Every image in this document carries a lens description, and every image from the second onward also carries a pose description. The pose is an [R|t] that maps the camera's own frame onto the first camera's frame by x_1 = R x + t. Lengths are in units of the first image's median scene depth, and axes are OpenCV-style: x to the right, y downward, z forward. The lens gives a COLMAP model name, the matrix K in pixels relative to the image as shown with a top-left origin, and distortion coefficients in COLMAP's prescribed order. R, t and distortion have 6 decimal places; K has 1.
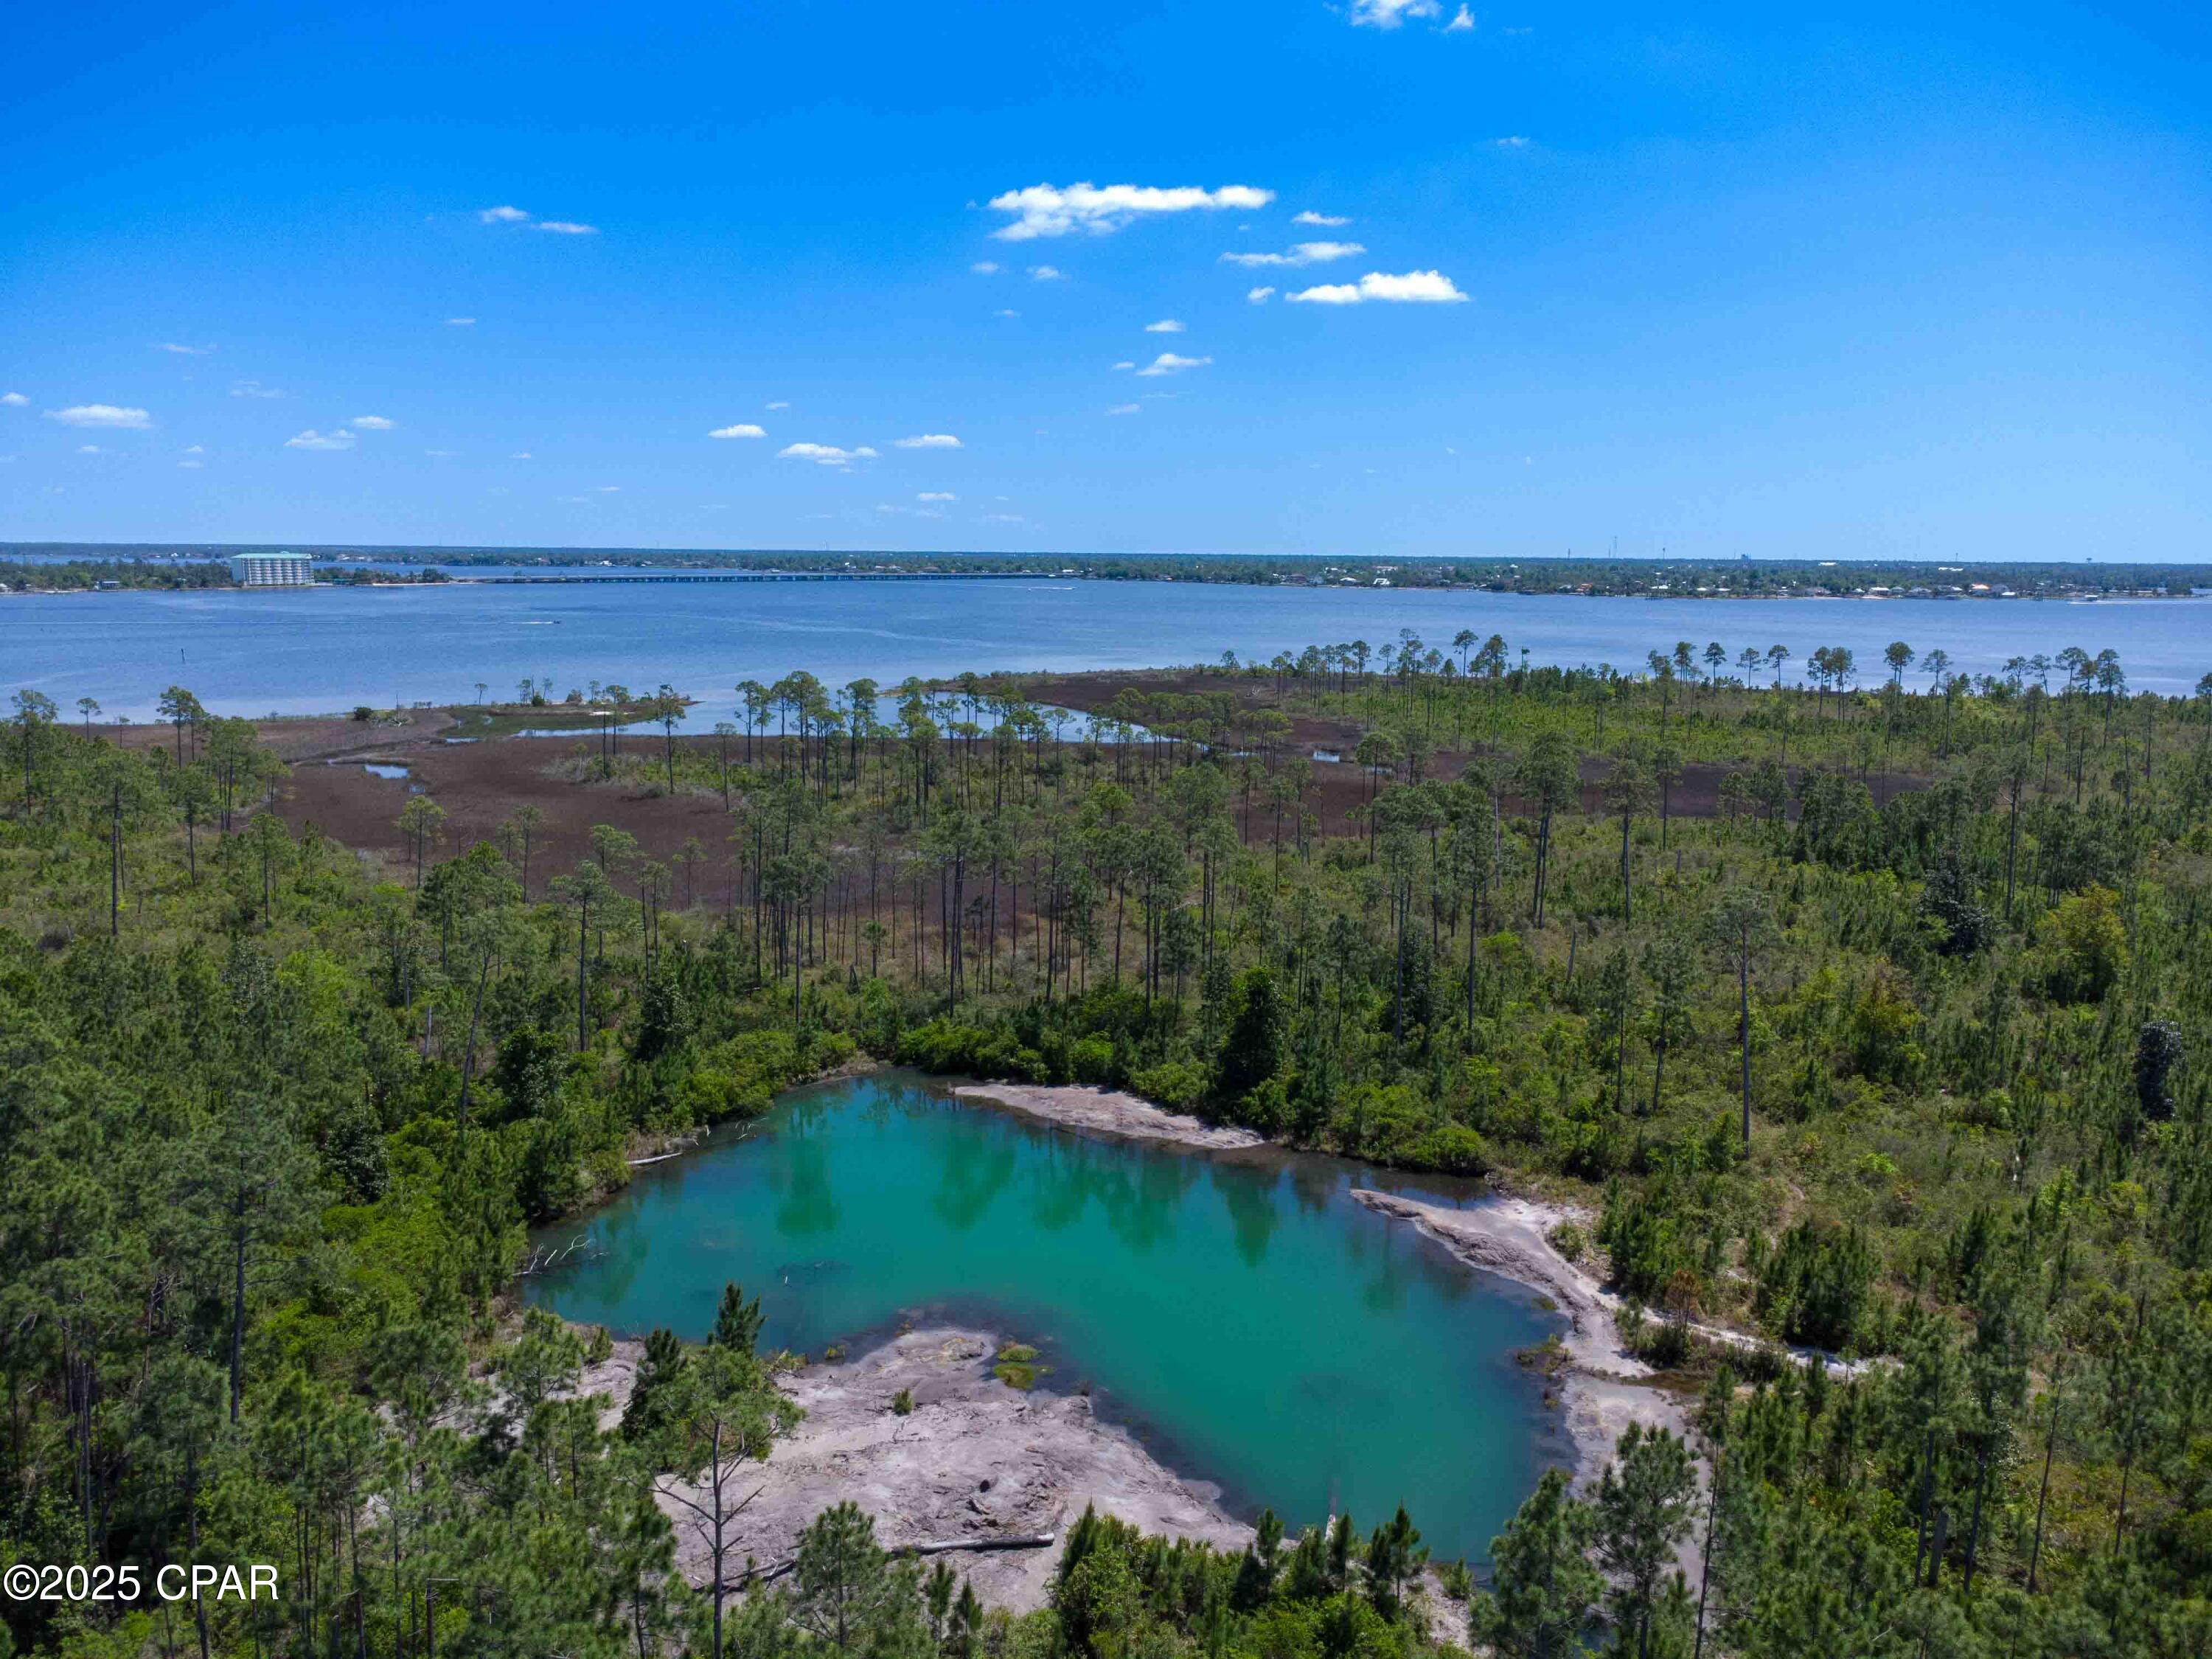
lens RADIAL K [[1592.8, 0, 1105.4], [0, 1592.8, 829.2], [0, 0, 1]] dist [0.003322, -0.008044]
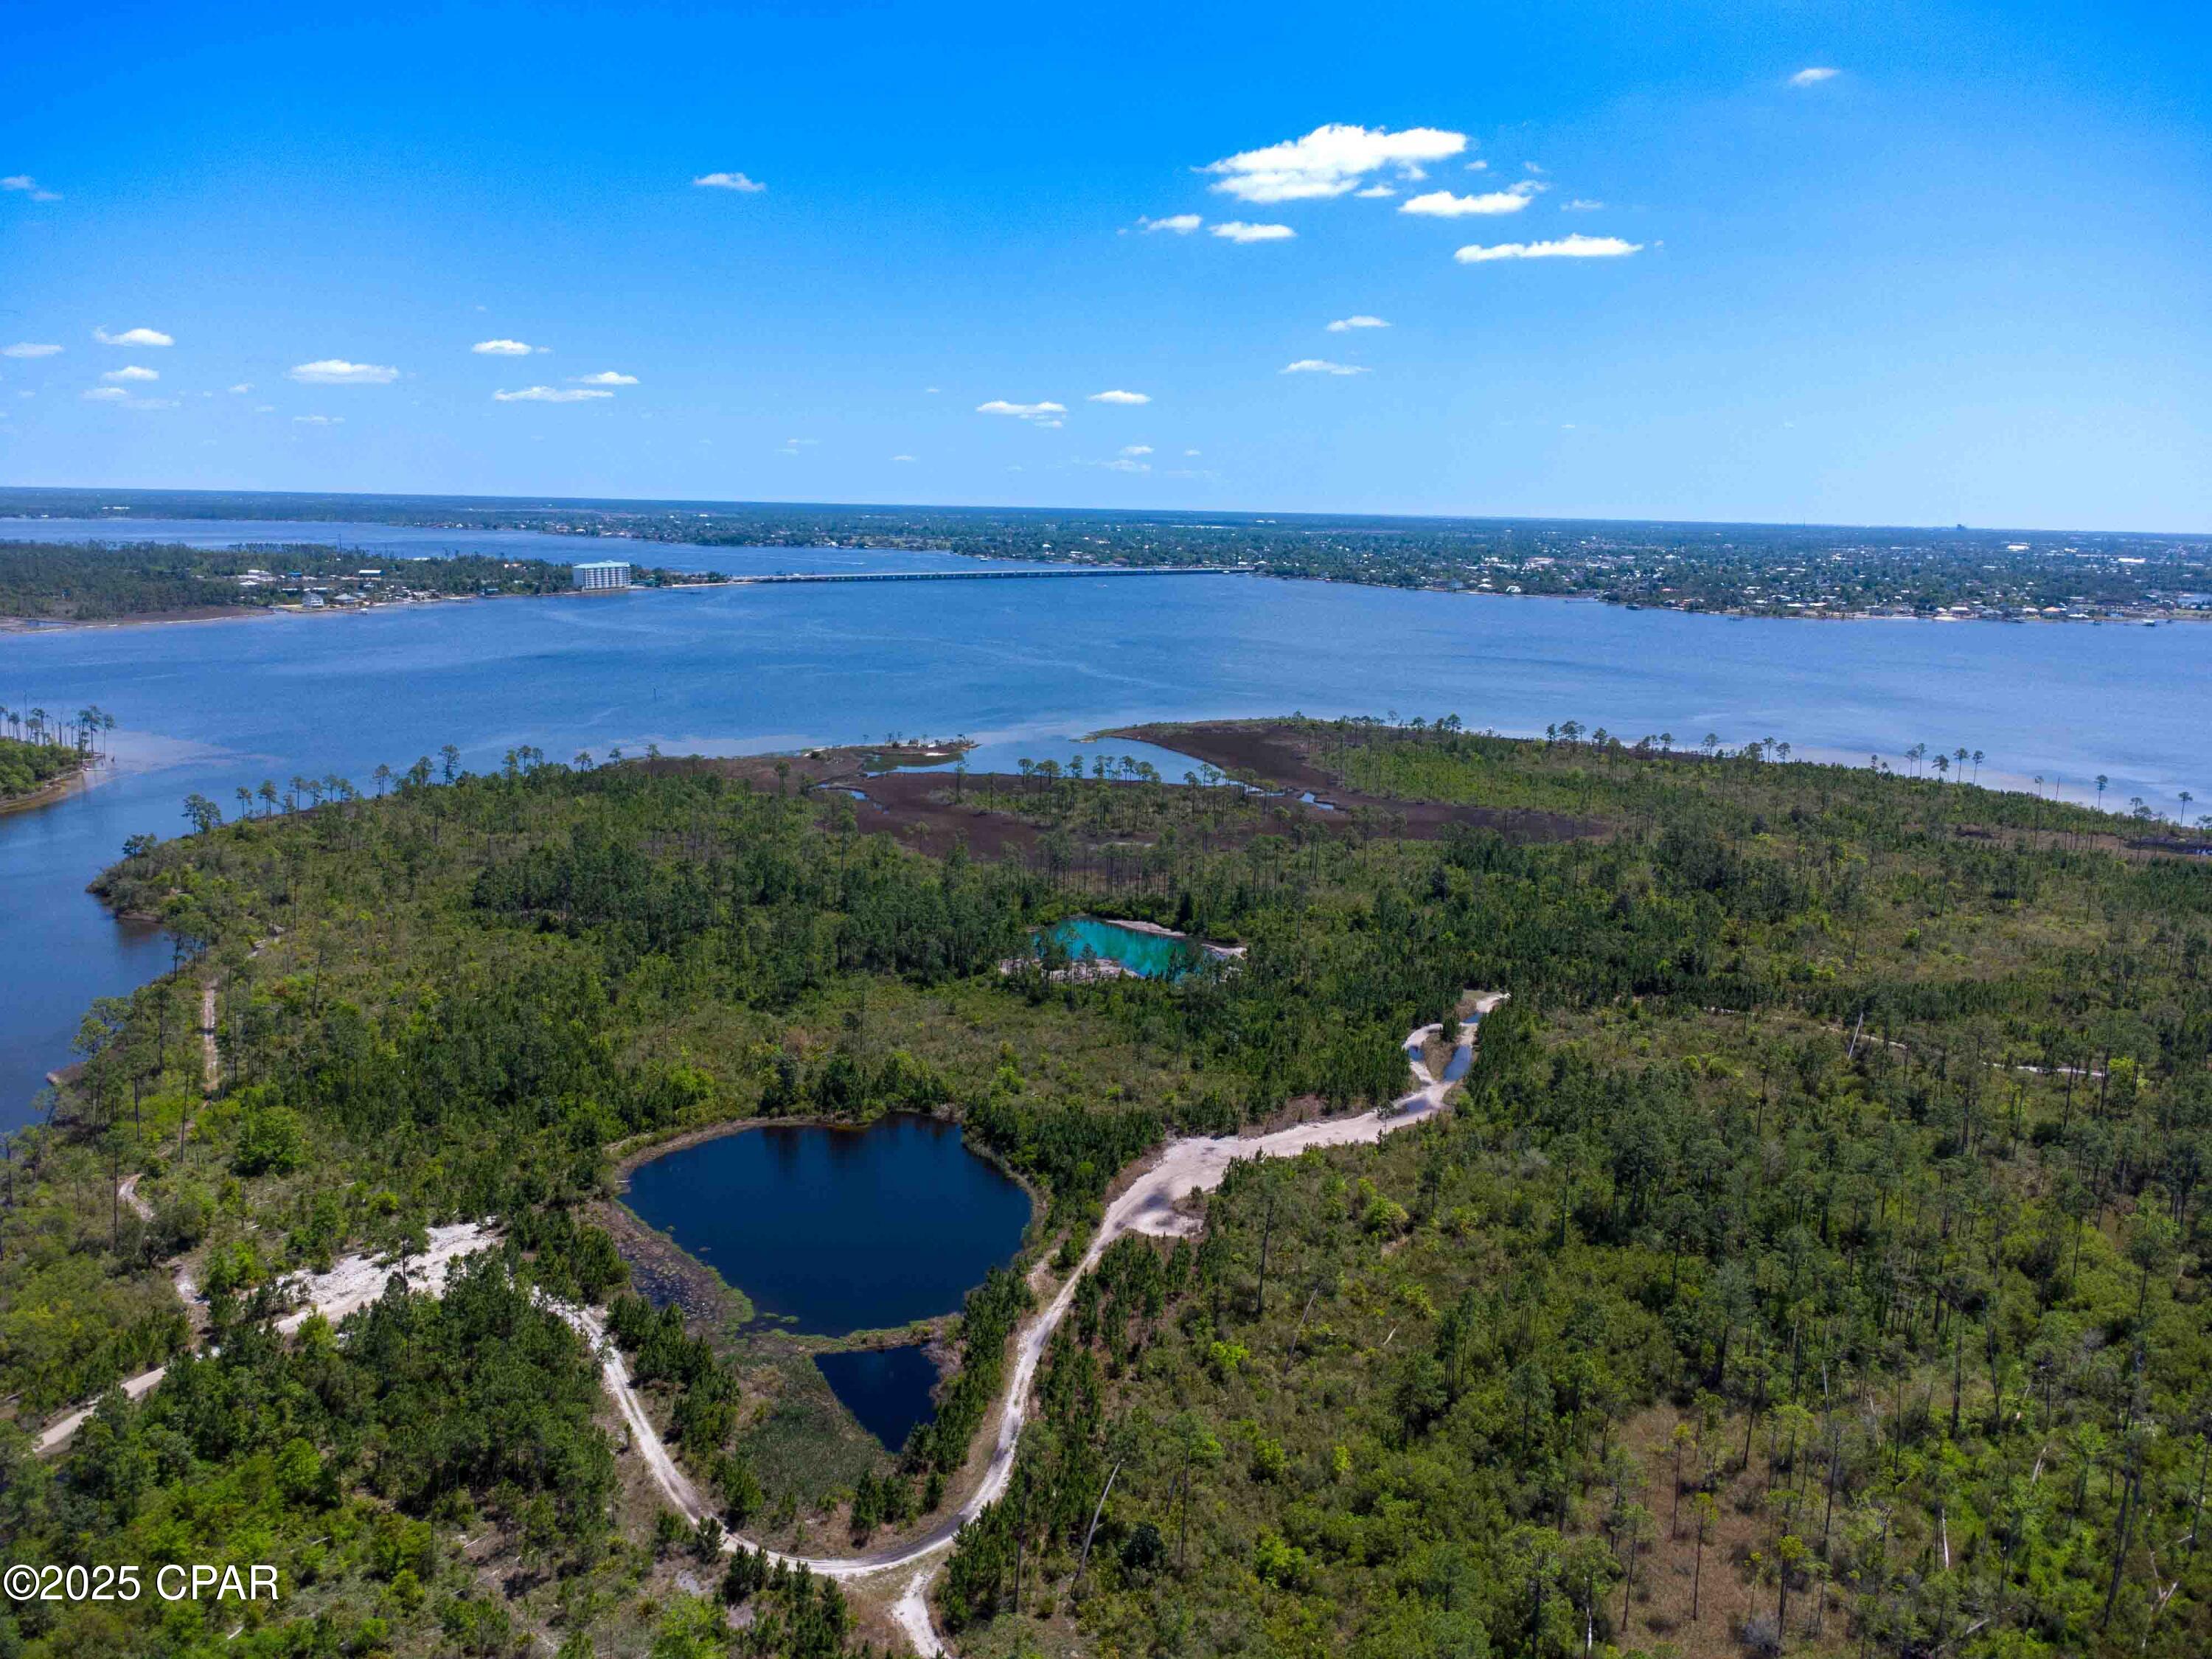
lens RADIAL K [[1592.8, 0, 1104.6], [0, 1592.8, 829.5], [0, 0, 1]] dist [0.003322, -0.008044]
pose [[0.992913, 0.034333, -0.113781, 0.288709], [-0.031065, 0.999056, 0.030369, -0.147692], [0.114716, -0.026619, 0.993042, -2.468535]]
